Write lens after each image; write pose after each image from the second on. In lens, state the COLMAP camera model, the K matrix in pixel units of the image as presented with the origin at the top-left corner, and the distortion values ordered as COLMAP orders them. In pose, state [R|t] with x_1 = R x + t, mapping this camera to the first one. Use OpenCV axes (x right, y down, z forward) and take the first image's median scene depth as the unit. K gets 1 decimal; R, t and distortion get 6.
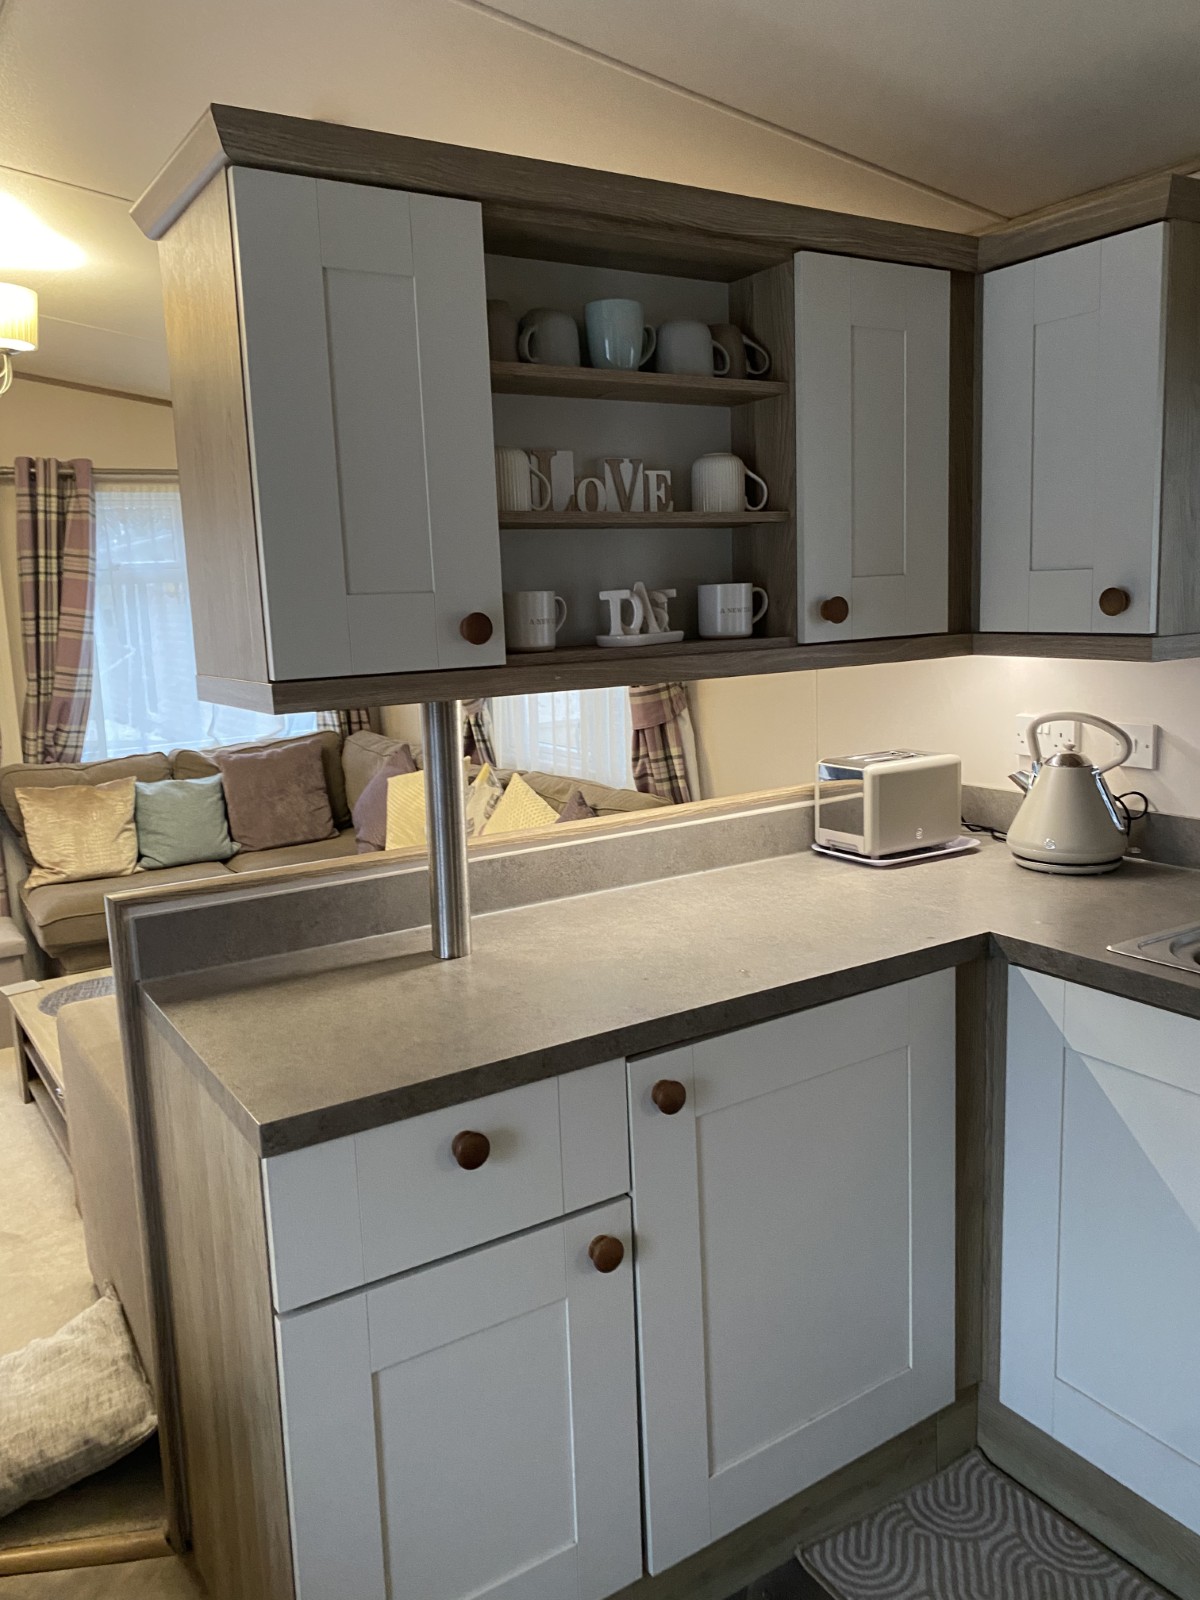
lens RADIAL K [[1213.9, 0, 591.6], [0, 1213.9, 795.9], [0, 0, 1]] dist [0.031187, -0.029591]
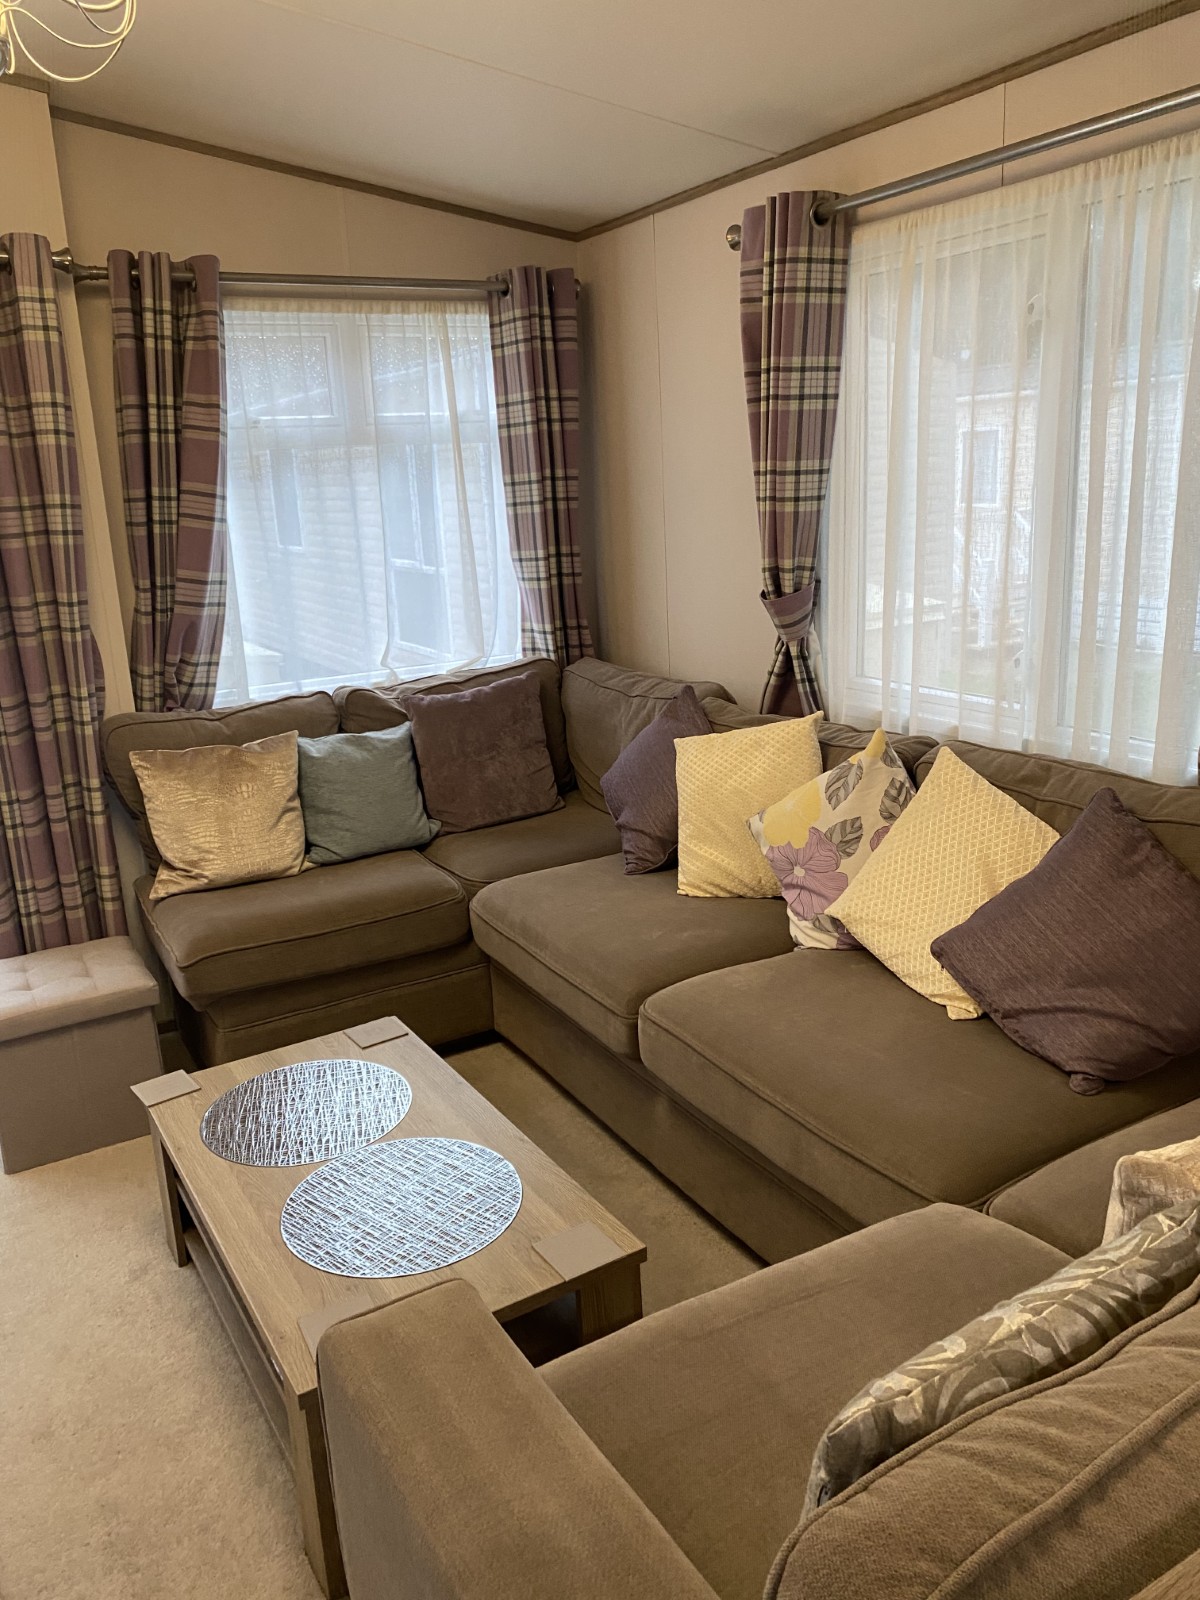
lens RADIAL K [[1213.9, 0, 627.9], [0, 1213.9, 801.0], [0, 0, 1]] dist [0.031187, -0.029591]
pose [[0.999831, 0.002236, -0.018247, -0.171490], [-0.000630, 0.996164, 0.087504, -0.036368], [0.018373, -0.087478, 0.995997, 0.306941]]
